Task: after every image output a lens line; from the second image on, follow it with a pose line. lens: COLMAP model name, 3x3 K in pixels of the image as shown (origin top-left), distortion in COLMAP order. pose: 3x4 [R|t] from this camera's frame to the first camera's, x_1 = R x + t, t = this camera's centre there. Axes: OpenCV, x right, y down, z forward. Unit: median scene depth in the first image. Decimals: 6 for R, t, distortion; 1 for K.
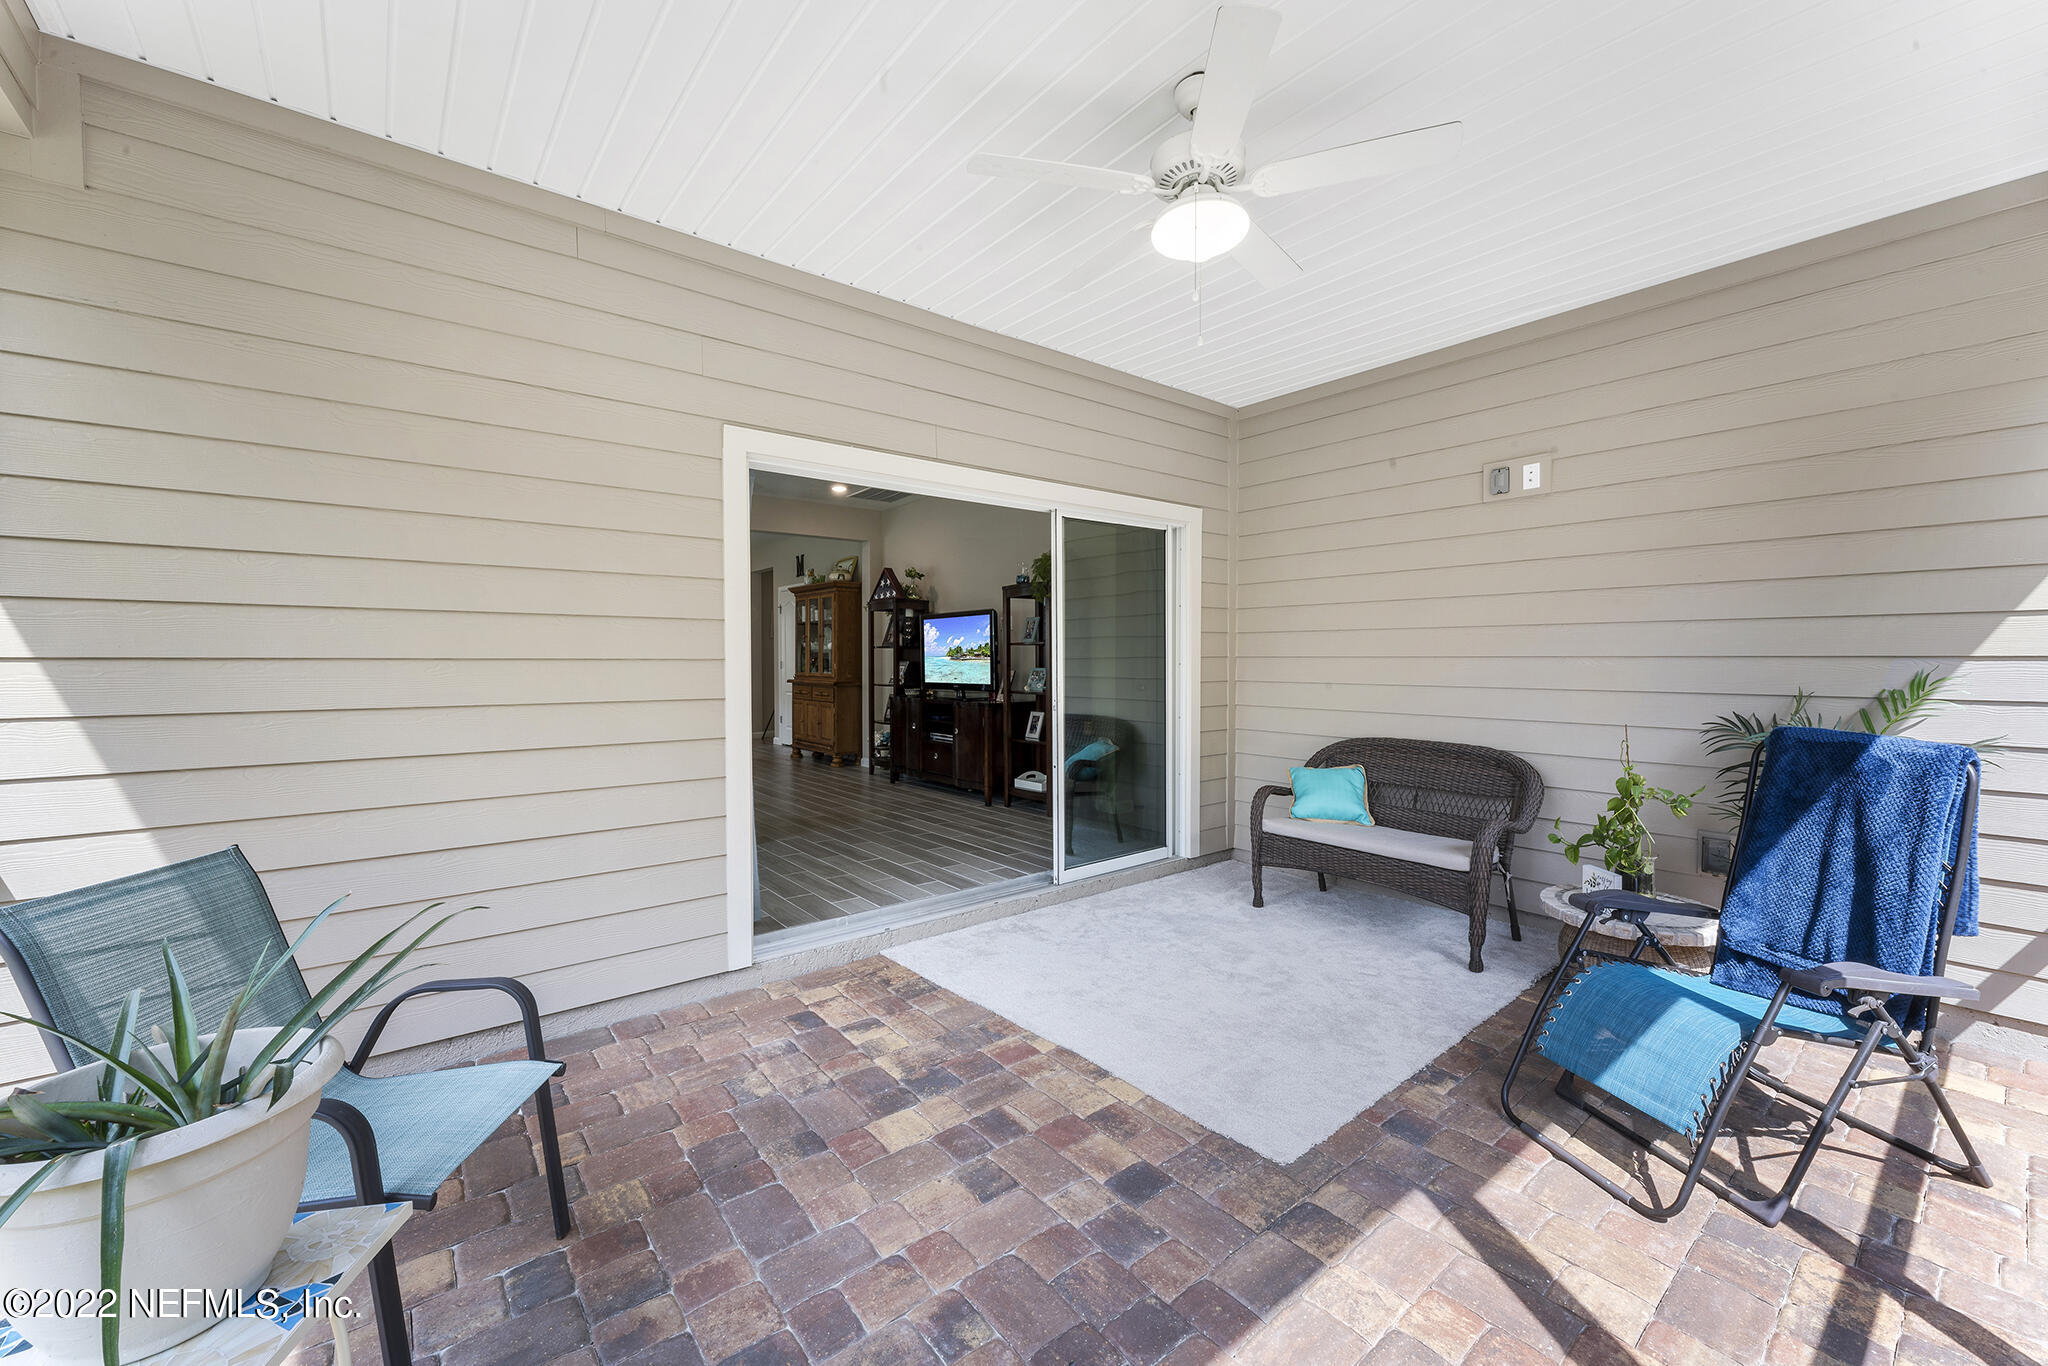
lens RADIAL K [[814.2, 0, 1020.2], [0, 814.2, 682.2], [0, 0, 1]] dist [0.001518, -0.000128]
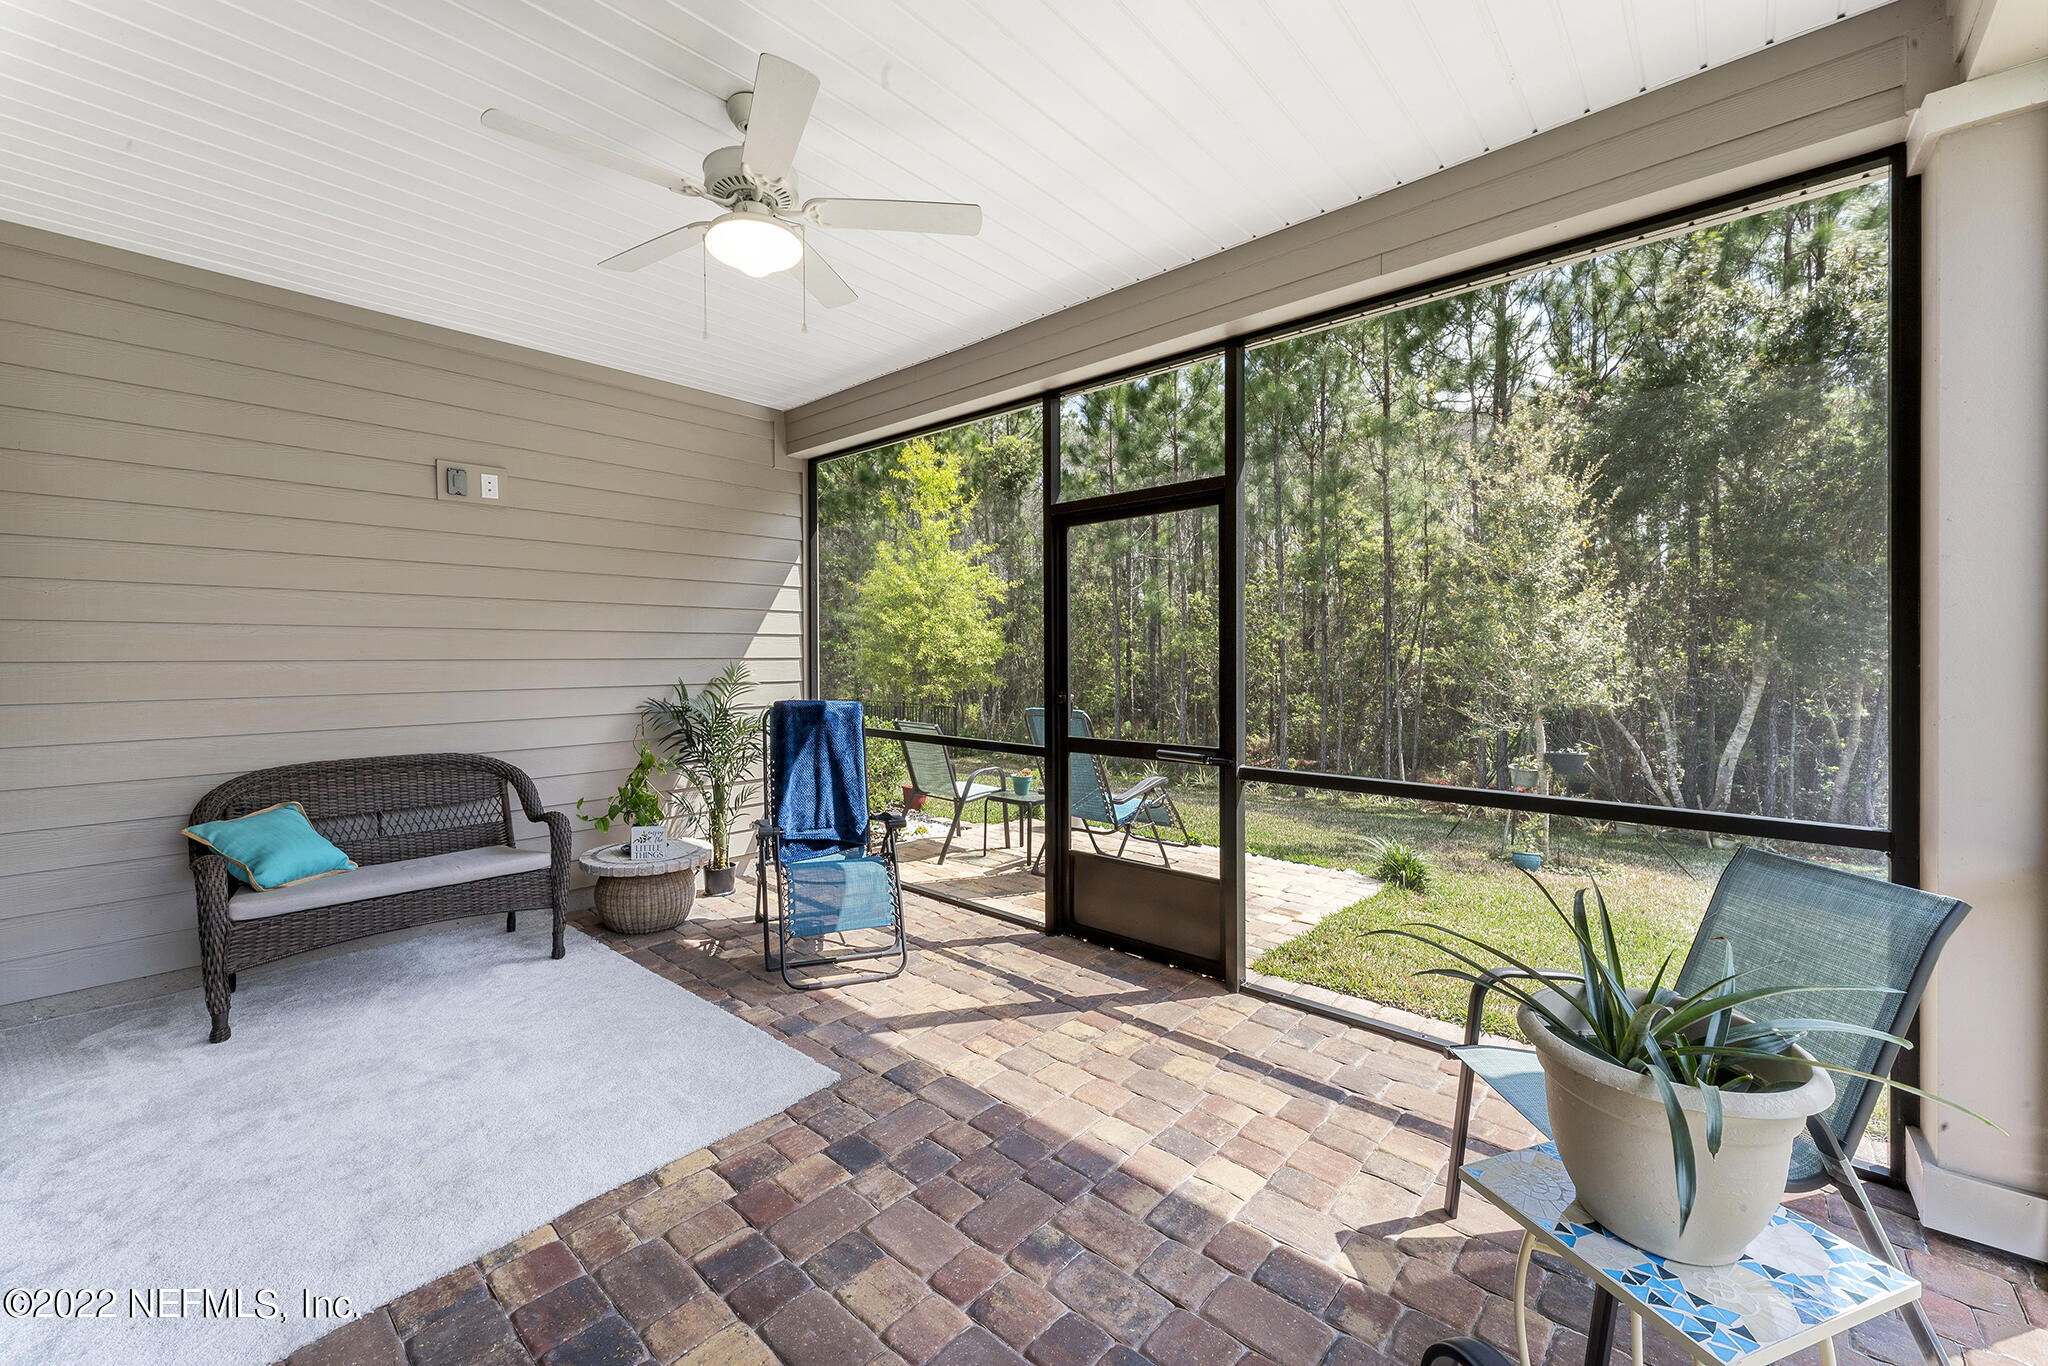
lens RADIAL K [[809.1, 0, 1015.4], [0, 809.1, 666.9], [0, 0, 1]] dist [-0.000164, 0.000113]
pose [[-0.163584, -0.013325, 0.986439, -0.283802], [0.033004, 0.999275, 0.018972, -0.011160], [-0.985977, 0.035660, -0.163025, 0.288654]]
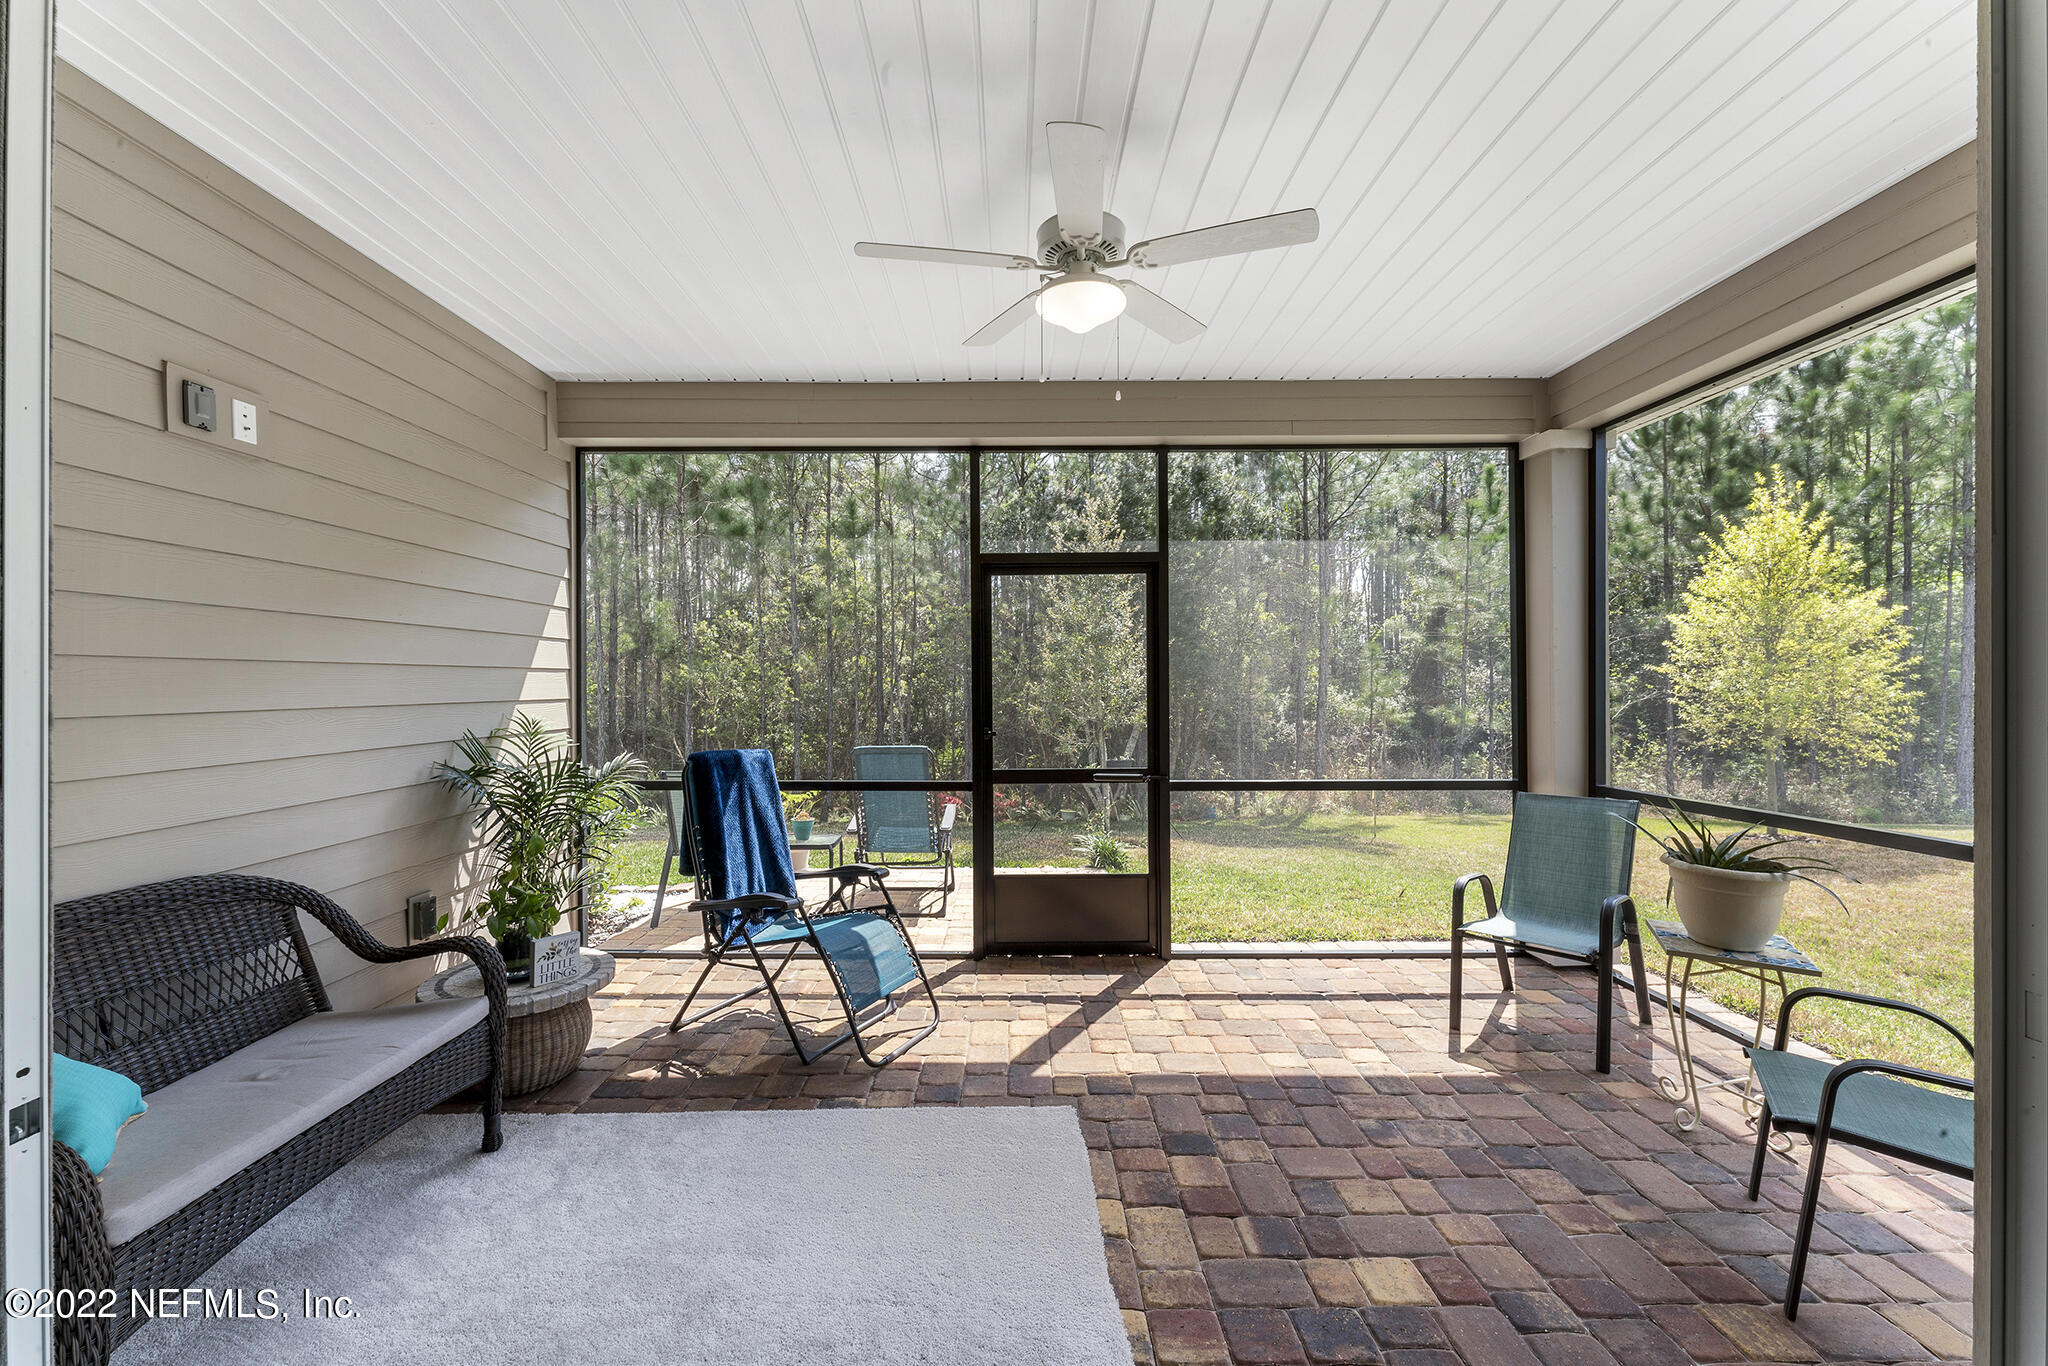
lens RADIAL K [[814.2, 0, 1020.2], [0, 814.2, 682.2], [0, 0, 1]] dist [0.001518, -0.000128]
pose [[-0.785320, 0.004028, 0.619077, -0.124085], [0.024213, 0.999414, 0.024212, -0.031021], [-0.618617, 0.034004, -0.784957, 0.633678]]
